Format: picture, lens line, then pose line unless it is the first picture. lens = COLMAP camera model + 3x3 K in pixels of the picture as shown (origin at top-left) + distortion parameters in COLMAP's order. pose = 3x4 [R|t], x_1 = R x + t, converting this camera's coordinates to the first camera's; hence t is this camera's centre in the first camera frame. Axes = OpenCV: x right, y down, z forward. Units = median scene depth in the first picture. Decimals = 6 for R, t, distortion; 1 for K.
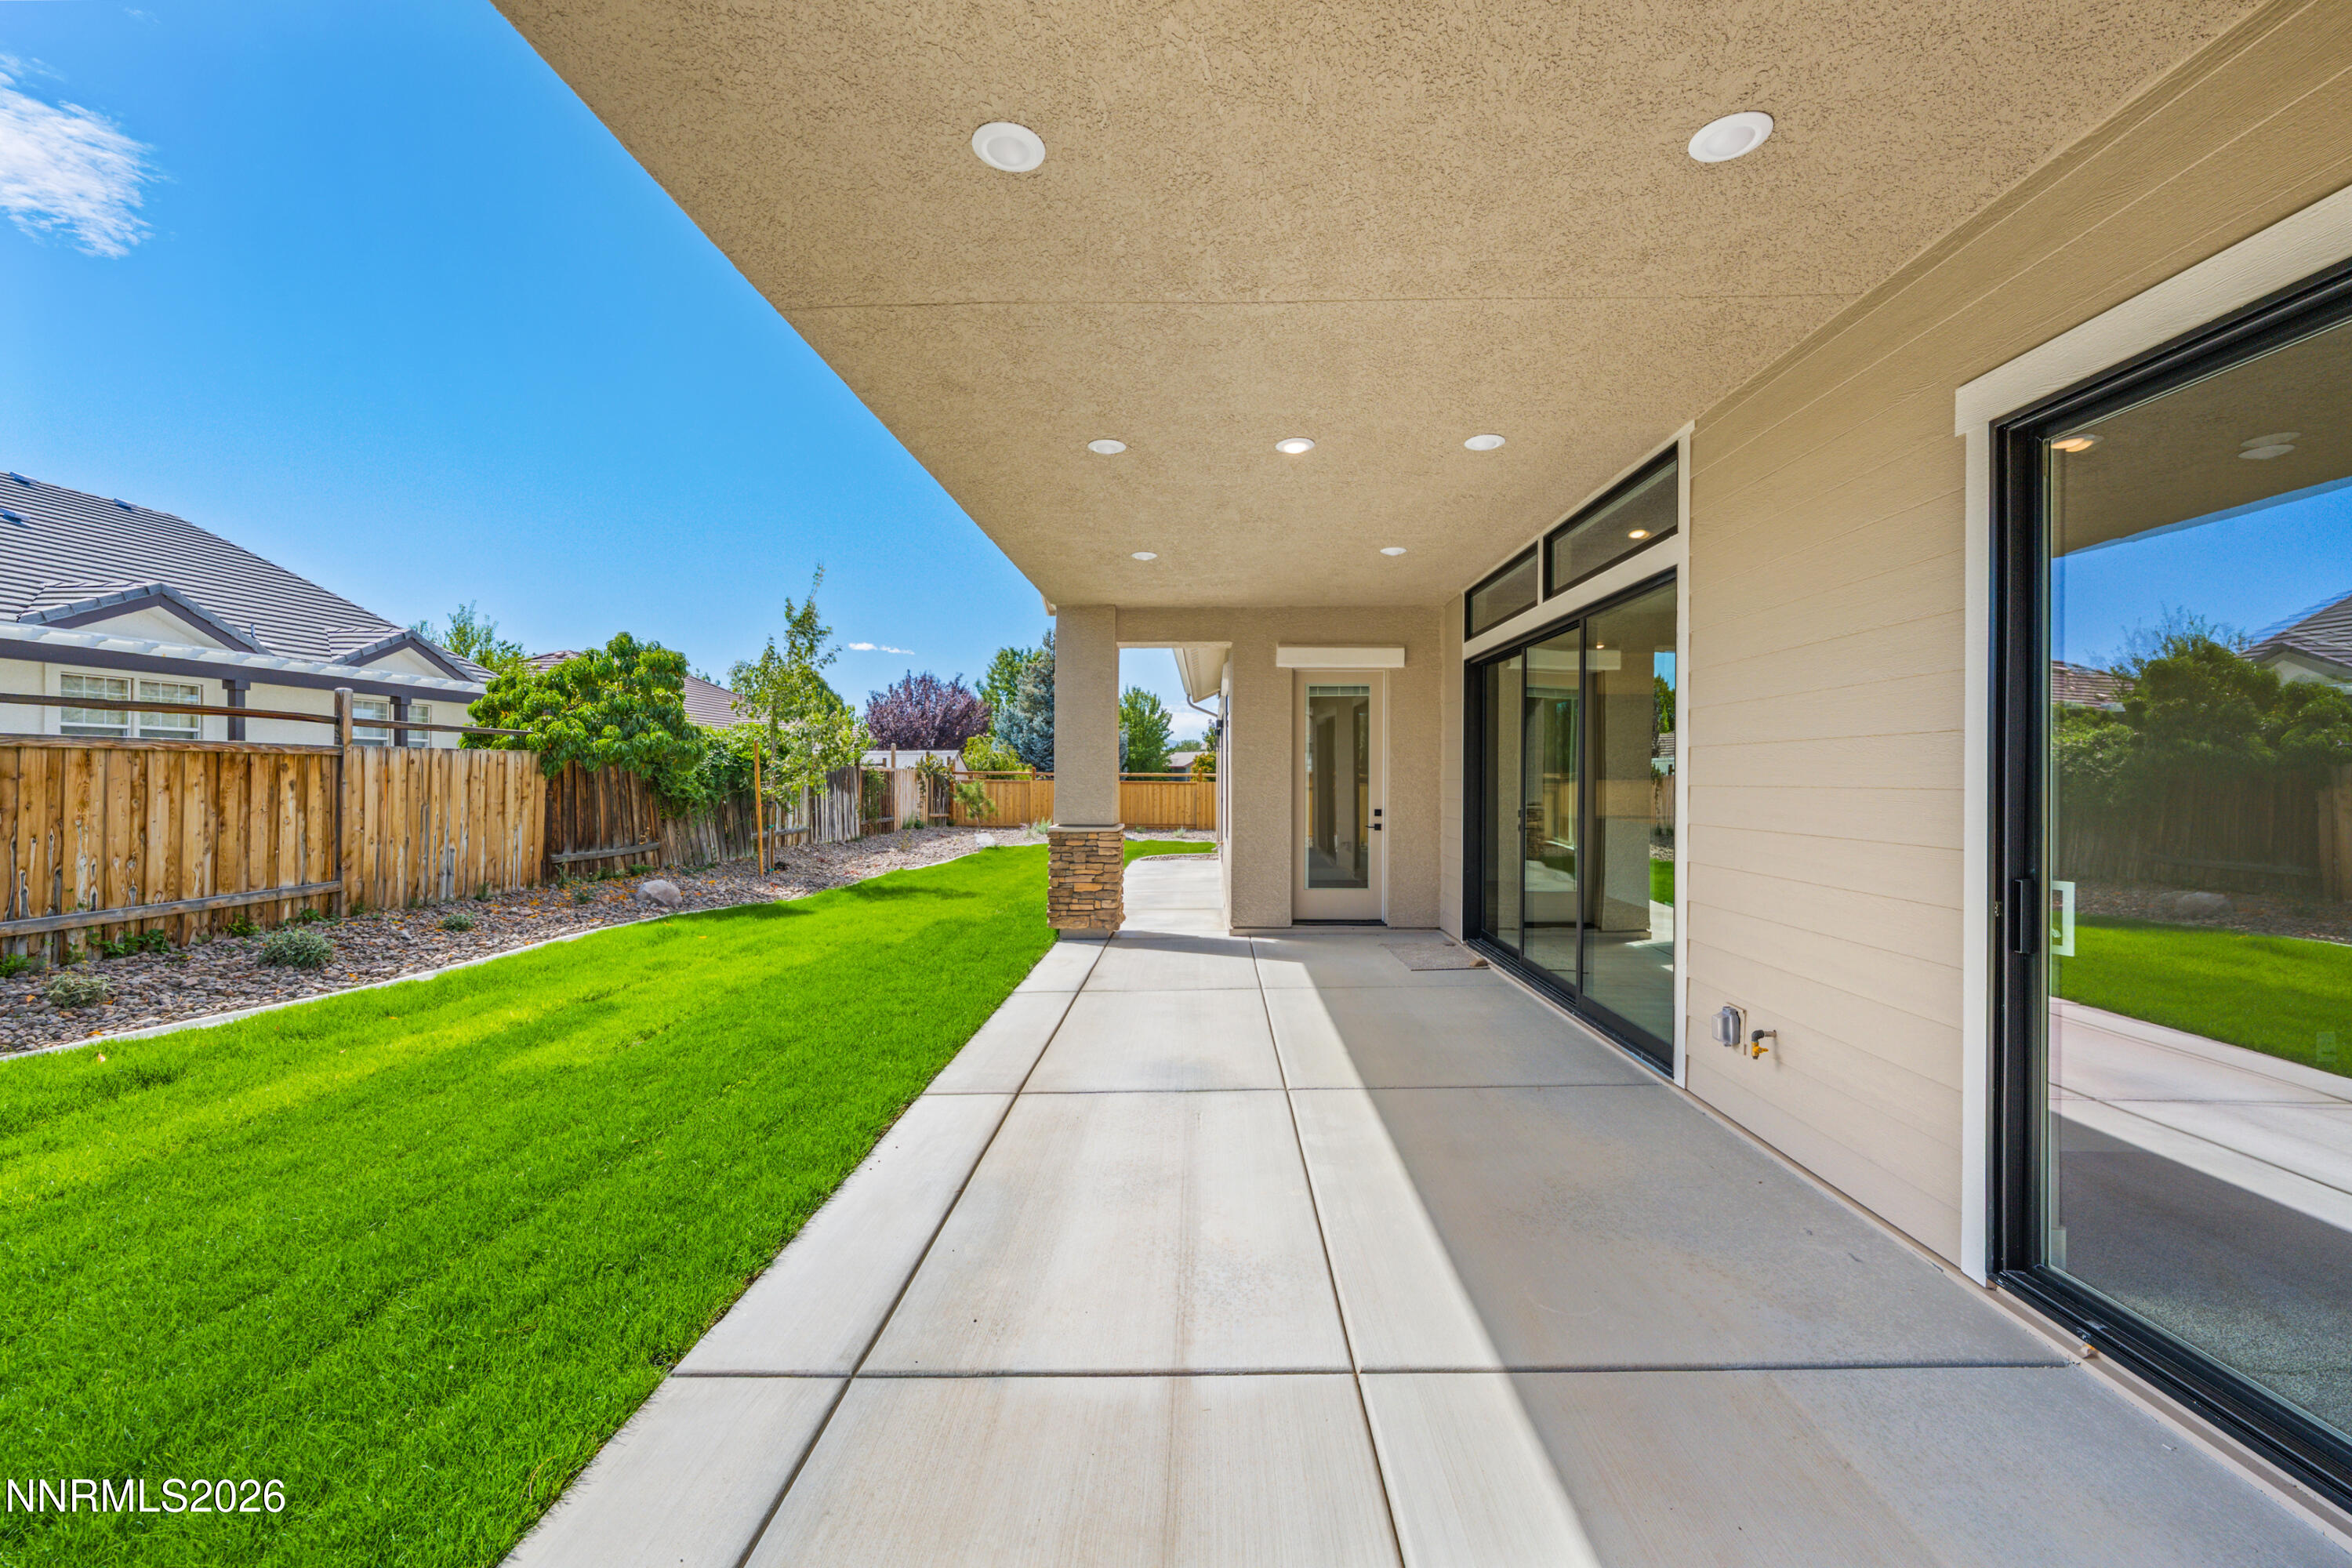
lens RADIAL K [[924.8, 0, 1180.5], [0, 924.8, 779.7], [0, 0, 1]] dist [-0.000436, -0.000094]
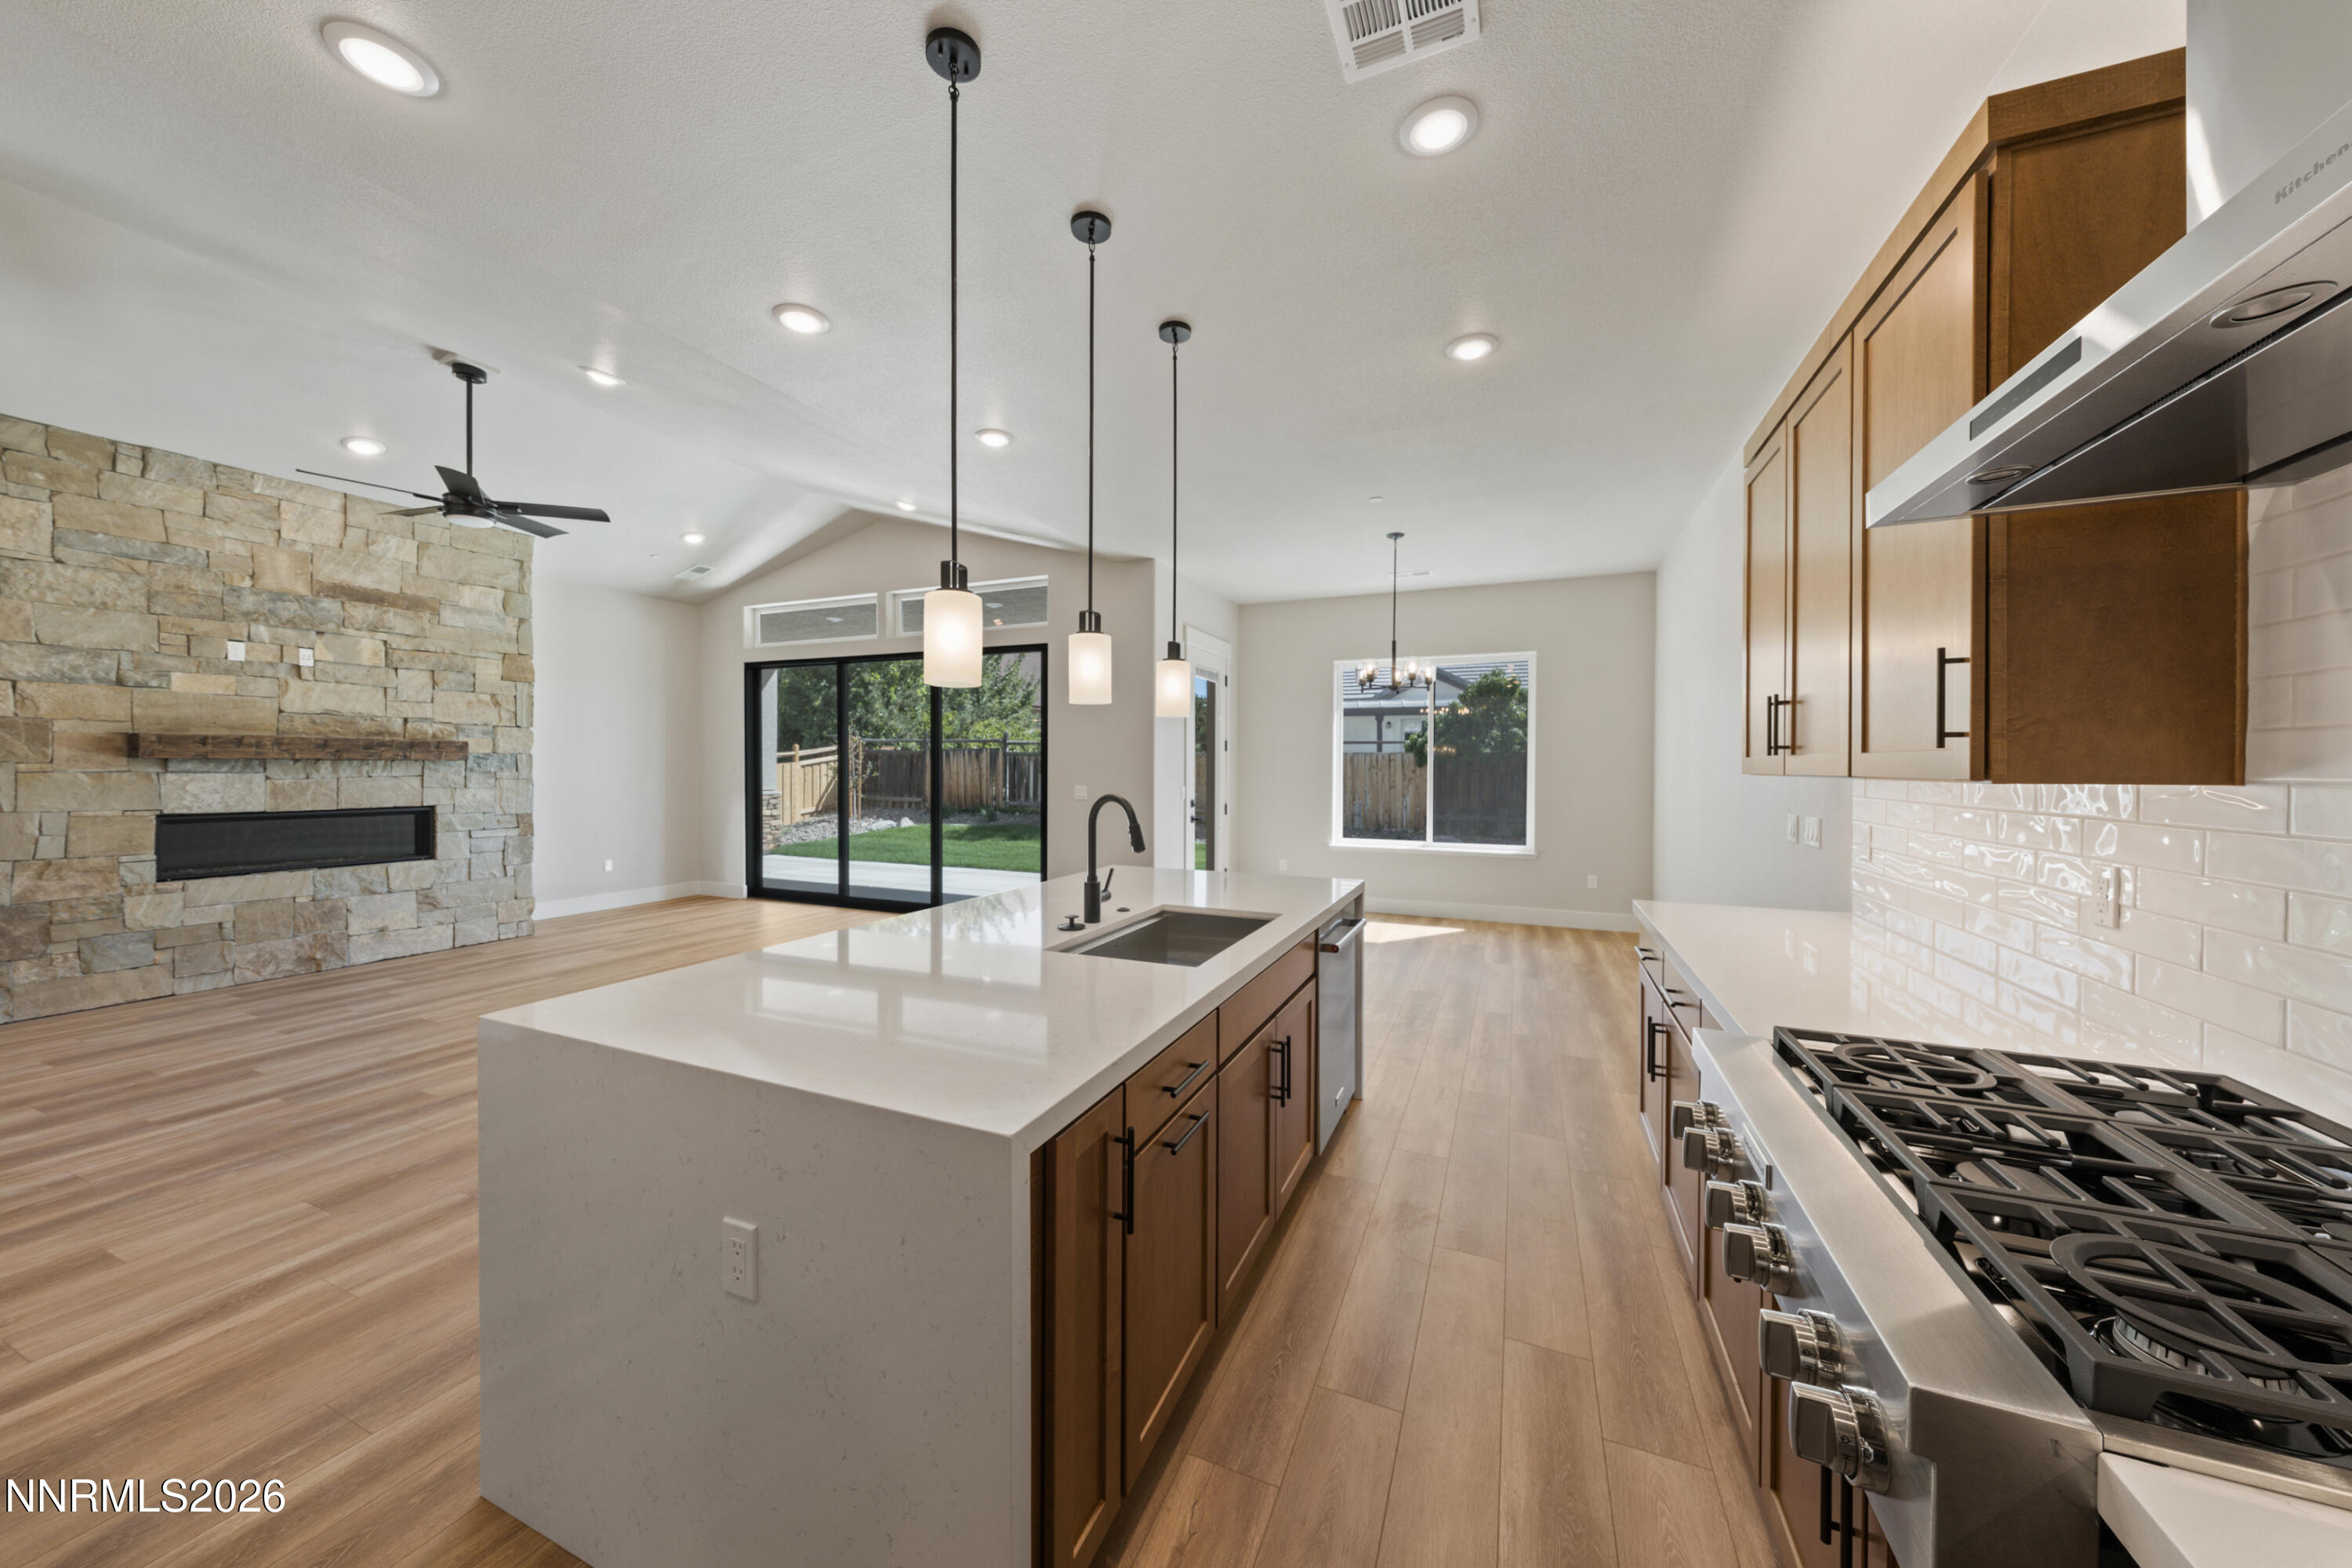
lens RADIAL K [[792.3, 0, 1182.7], [0, 792.3, 773.7], [0, 0, 1]] dist [0.000327, 0.000292]
pose [[-0.369178, 0.006469, -0.929336, 0.978641], [-0.007566, 0.999922, 0.009966, -0.000616], [0.929328, 0.010711, -0.369100, 1.333265]]
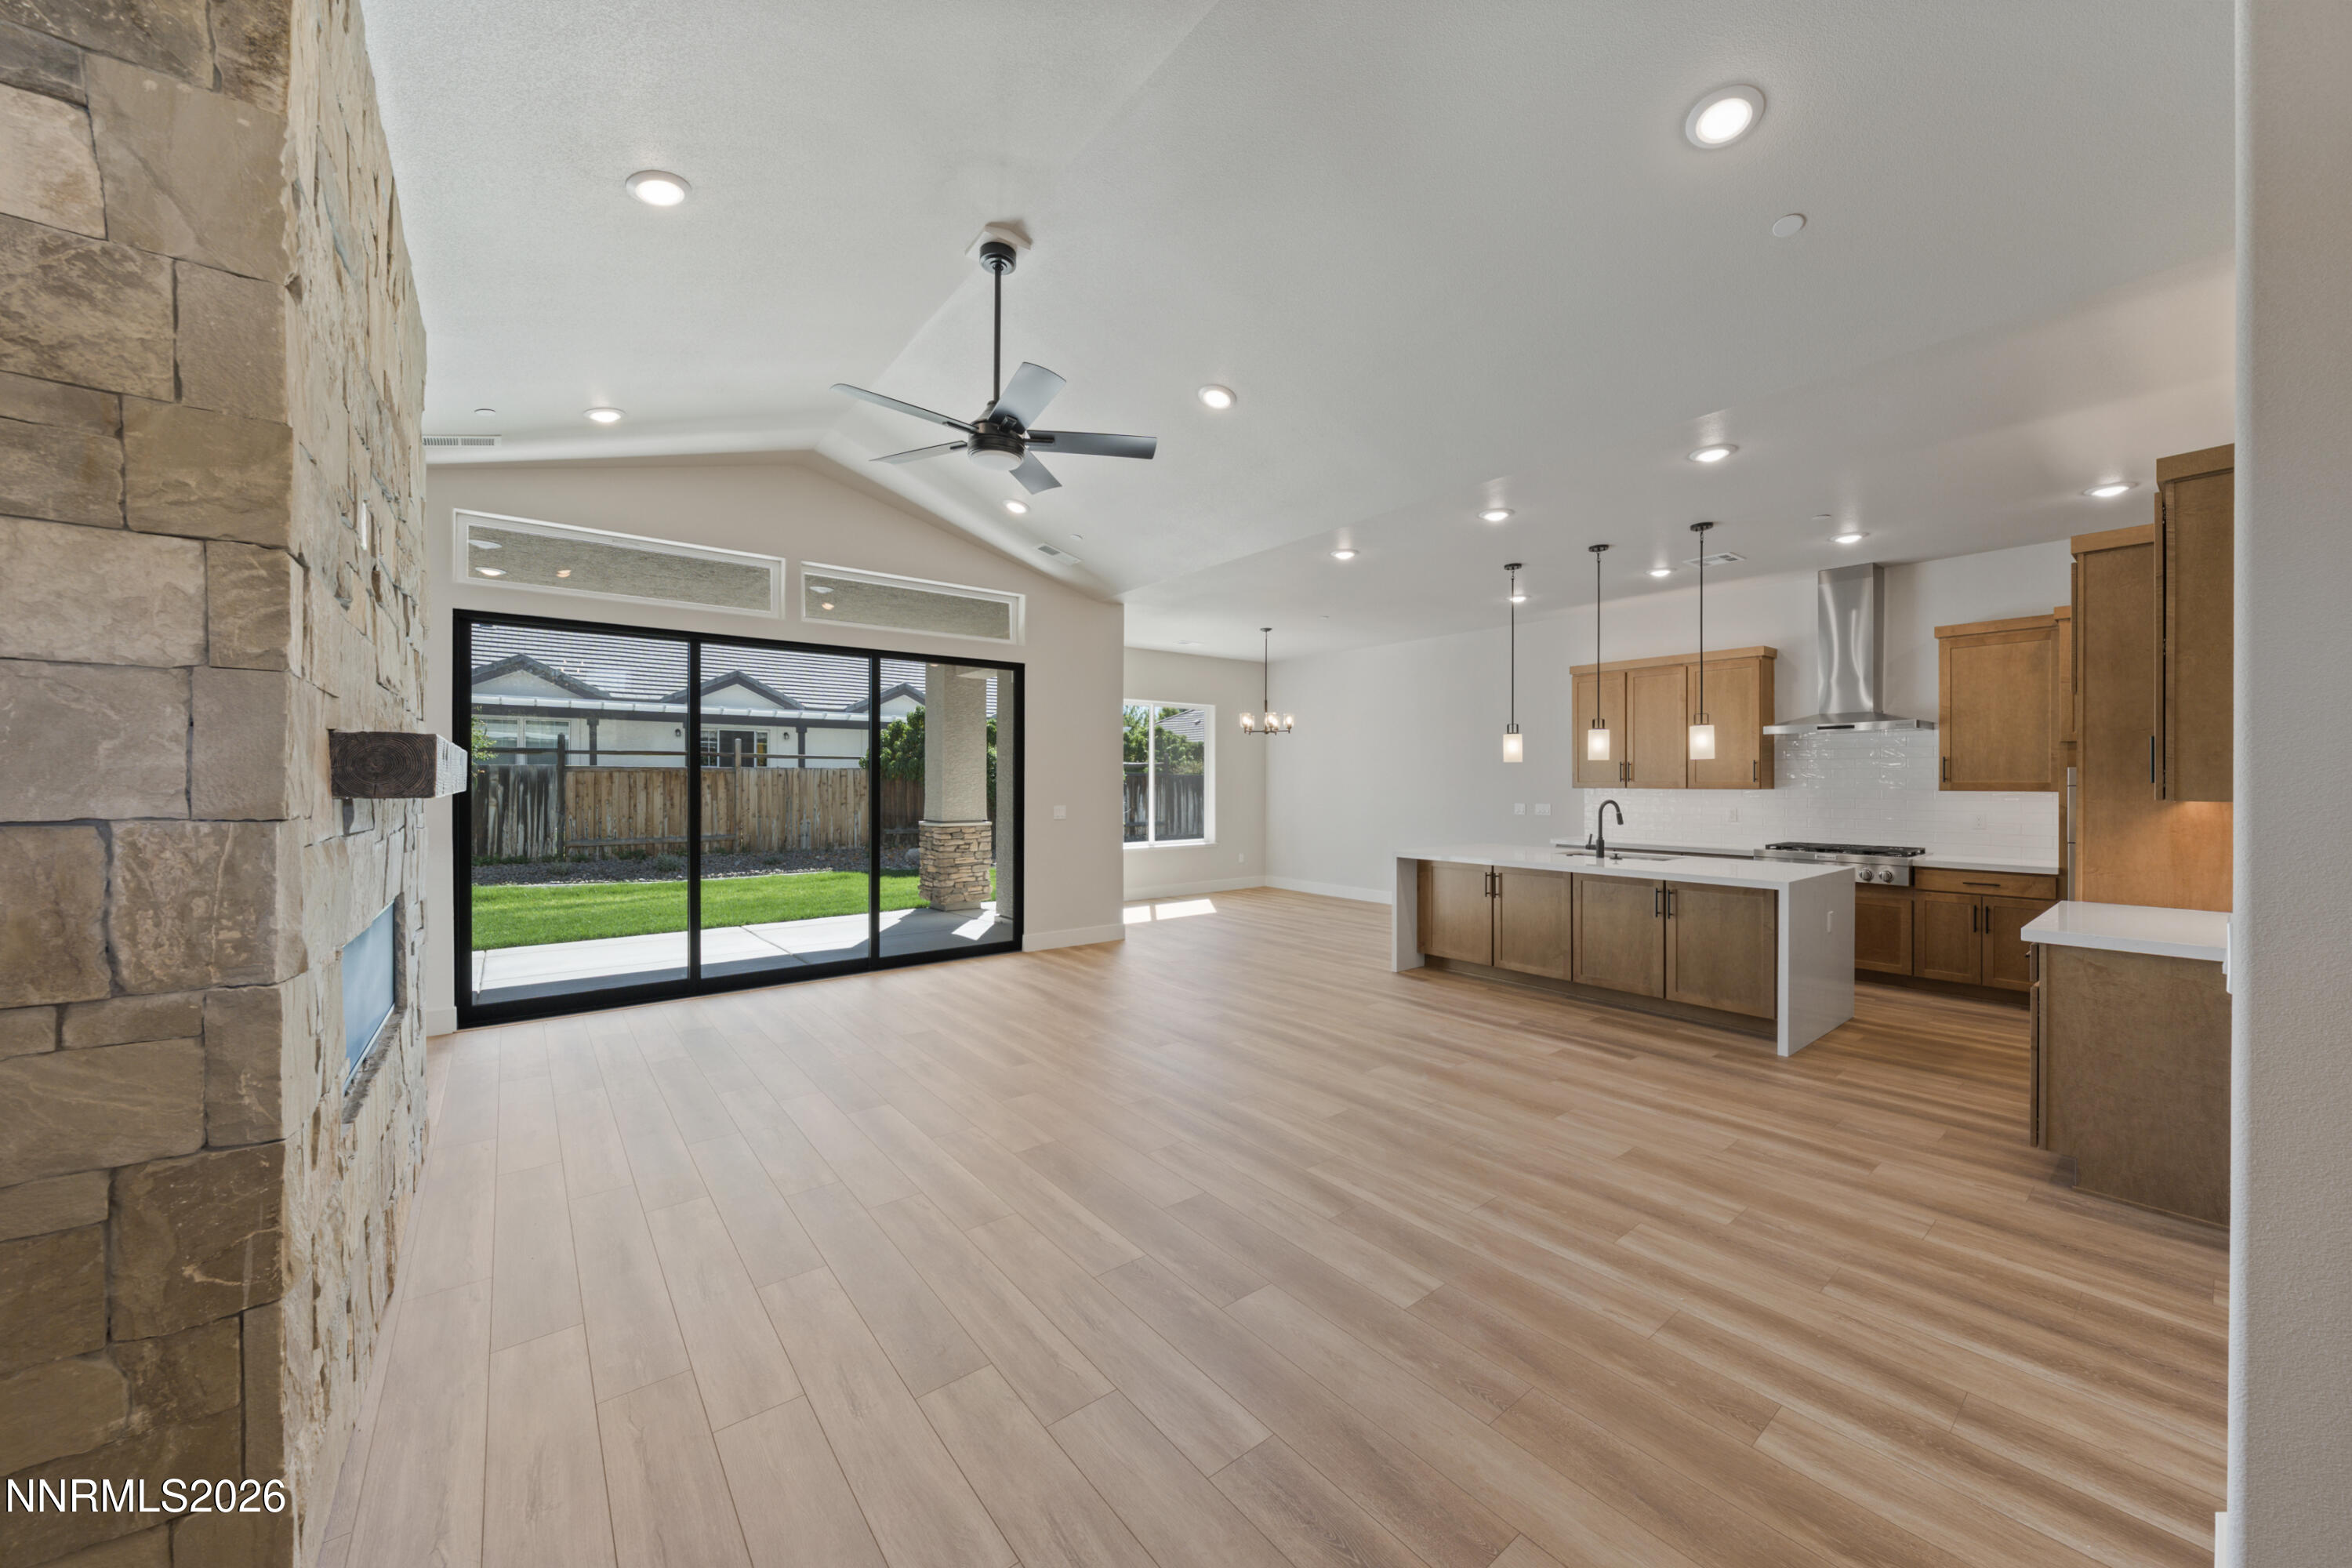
lens RADIAL K [[844.0, 0, 1181.5], [0, 844.0, 782.4], [0, 0, 1]] dist [-0.000593, 0.000196]
pose [[0.640415, 0.000274, -0.768029, 1.031356], [-0.001051, 0.999999, -0.000520, -0.004003], [0.768028, 0.001141, 0.640415, 0.516408]]
